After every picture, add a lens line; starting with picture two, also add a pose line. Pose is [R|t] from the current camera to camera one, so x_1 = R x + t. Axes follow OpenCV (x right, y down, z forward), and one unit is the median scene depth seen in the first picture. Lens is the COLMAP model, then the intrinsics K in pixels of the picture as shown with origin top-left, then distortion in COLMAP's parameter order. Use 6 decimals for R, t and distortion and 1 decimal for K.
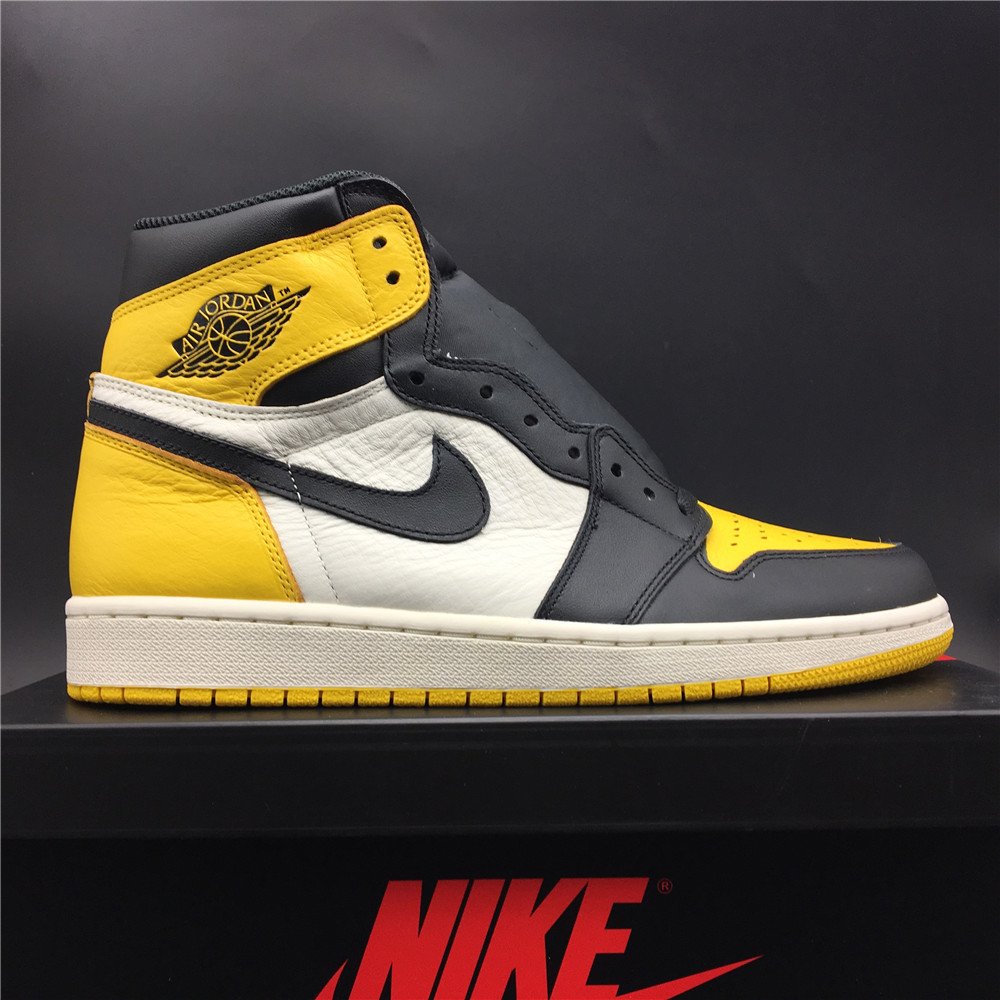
lens RADIAL K [[1053.3, 0, 500.0], [0, 1053.3, 500.0], [0, 0, 1]] dist [0.099432, -0.238229]
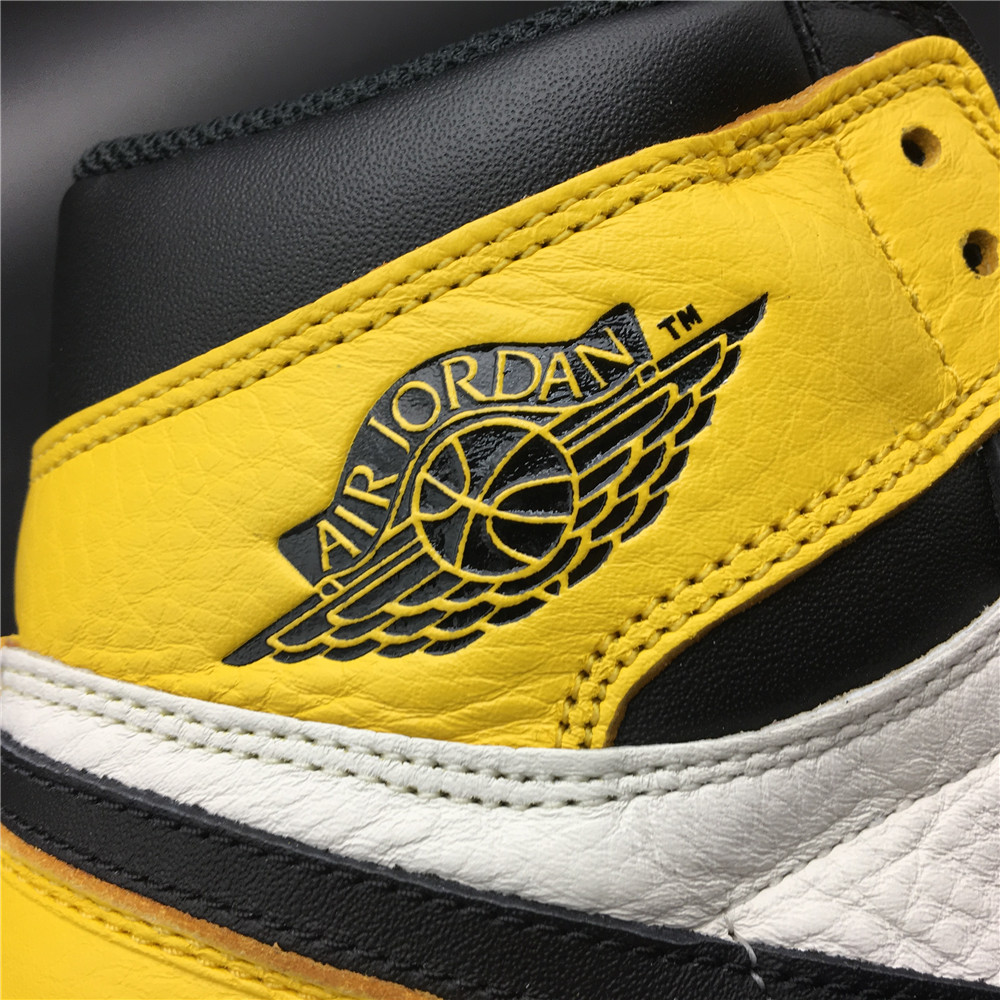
lens RADIAL K [[1053.3, 0, 500.0], [0, 1053.3, 500.0], [0, 0, 1]] dist [0.099432, -0.238229]
pose [[0.993979, -0.091781, 0.059854, -0.269134], [0.095980, 0.992810, -0.071524, -0.134333], [-0.052860, 0.076839, 0.995641, 0.725581]]
